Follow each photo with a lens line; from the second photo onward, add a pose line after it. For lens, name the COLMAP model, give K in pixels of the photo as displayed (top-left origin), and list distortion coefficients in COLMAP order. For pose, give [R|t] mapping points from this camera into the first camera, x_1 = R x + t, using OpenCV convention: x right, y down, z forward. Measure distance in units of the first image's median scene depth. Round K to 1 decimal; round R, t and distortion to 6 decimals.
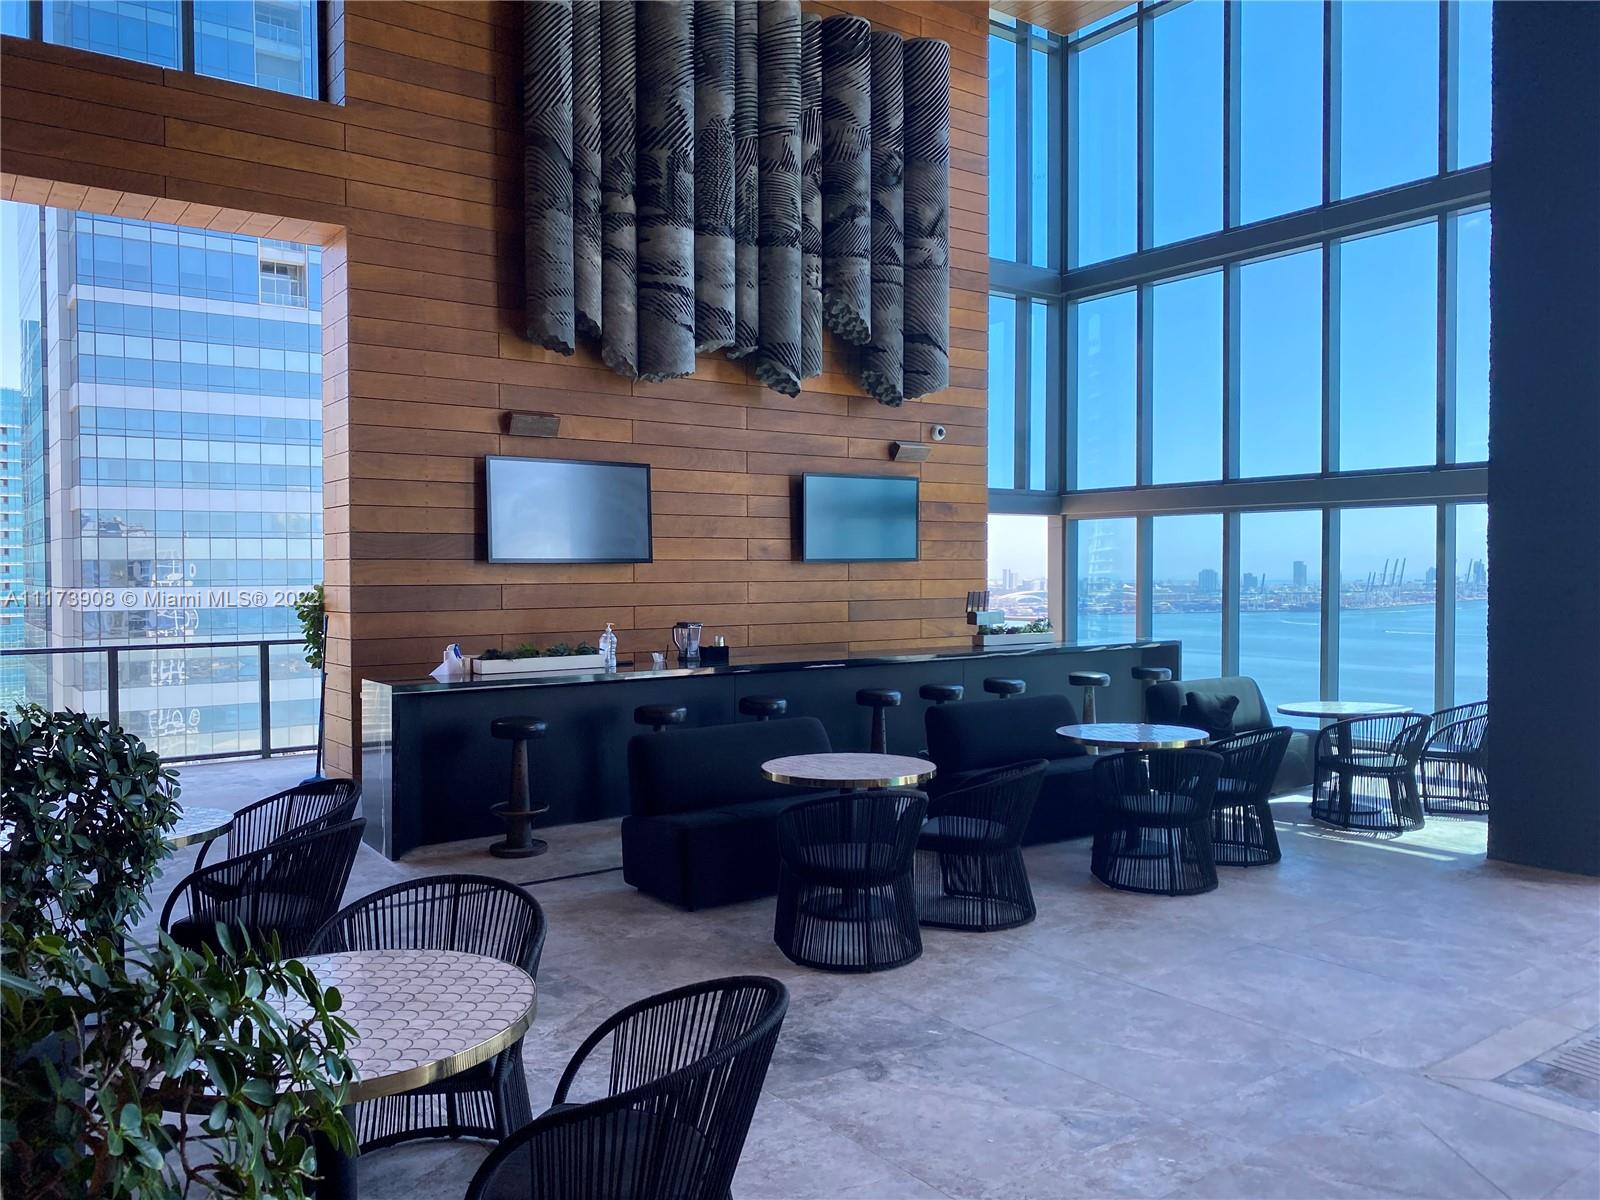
lens RADIAL K [[1213.7, 0, 797.1], [0, 1213.7, 598.8], [0, 0, 1]] dist [0.036175, 0.001210]
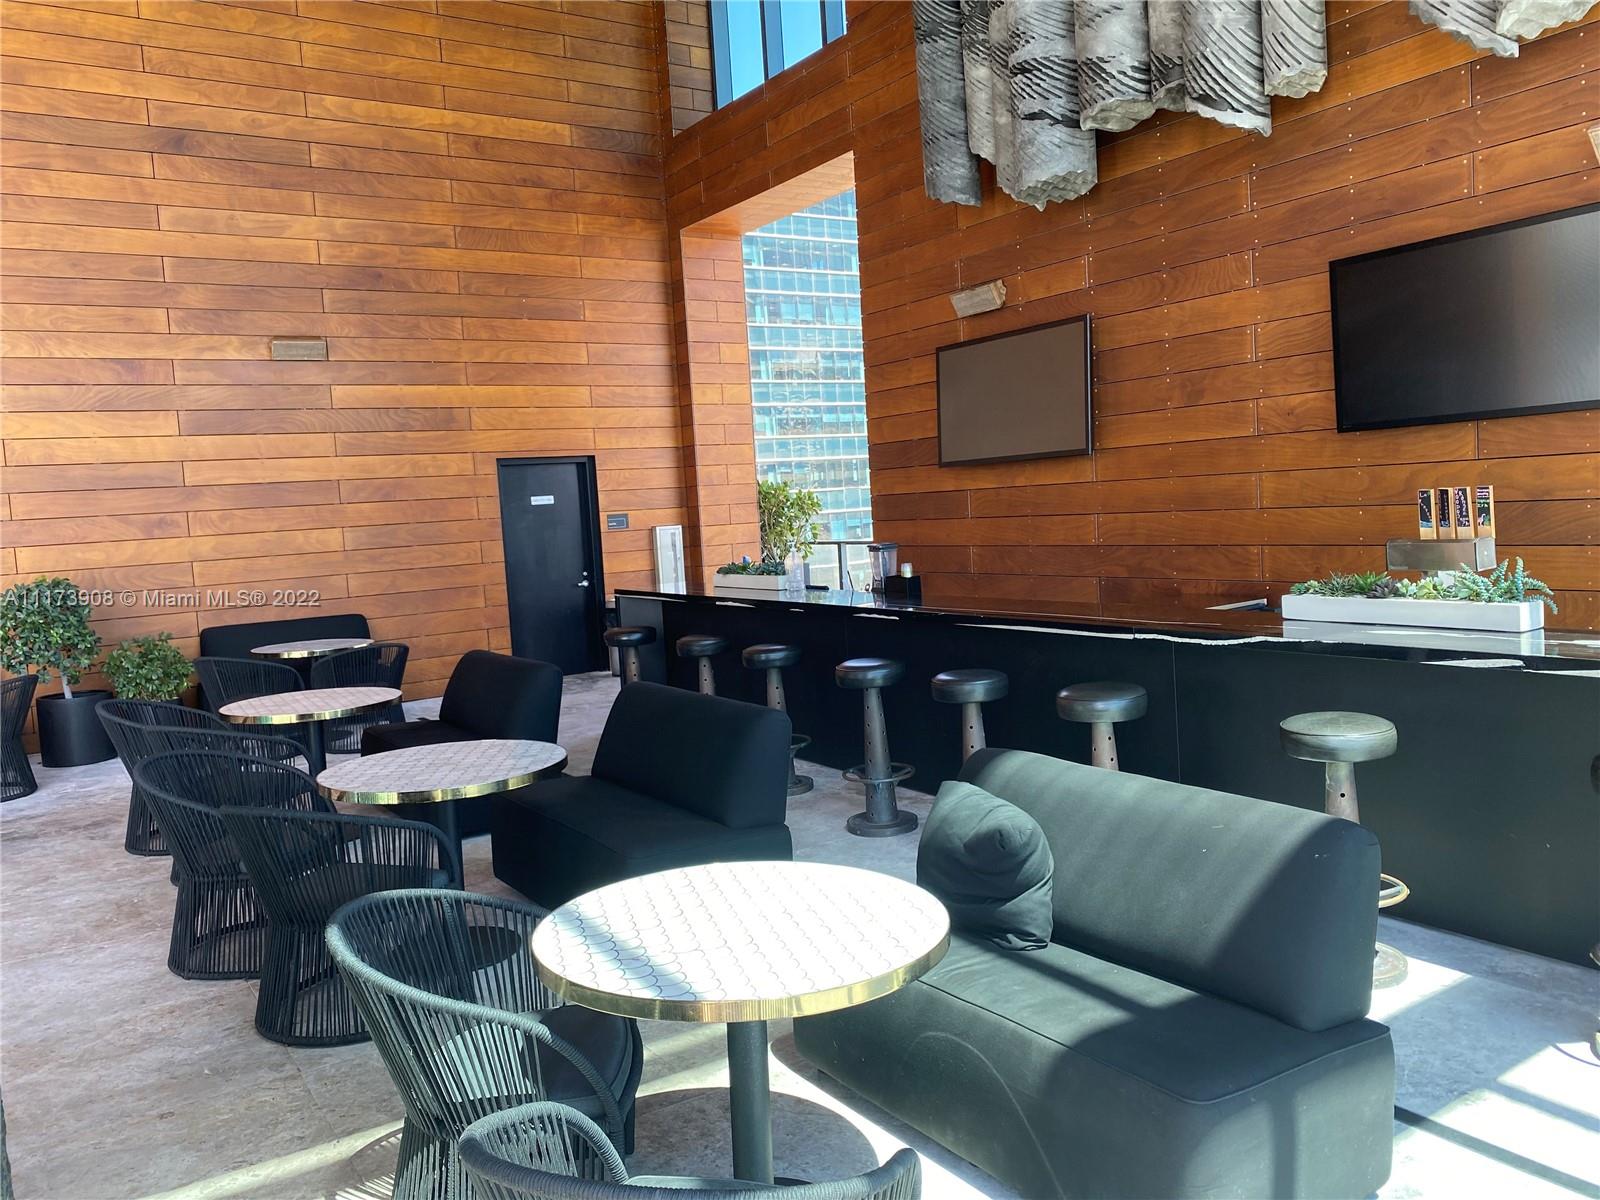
lens RADIAL K [[1213.7, 0, 798.2], [0, 1213.7, 597.5], [0, 0, 1]] dist [0.036175, 0.001210]
pose [[-0.043605, 0.095504, -0.994474, 0.566358], [0.042584, 0.994693, 0.093658, -0.017639], [0.998141, -0.038264, -0.047441, 0.782336]]
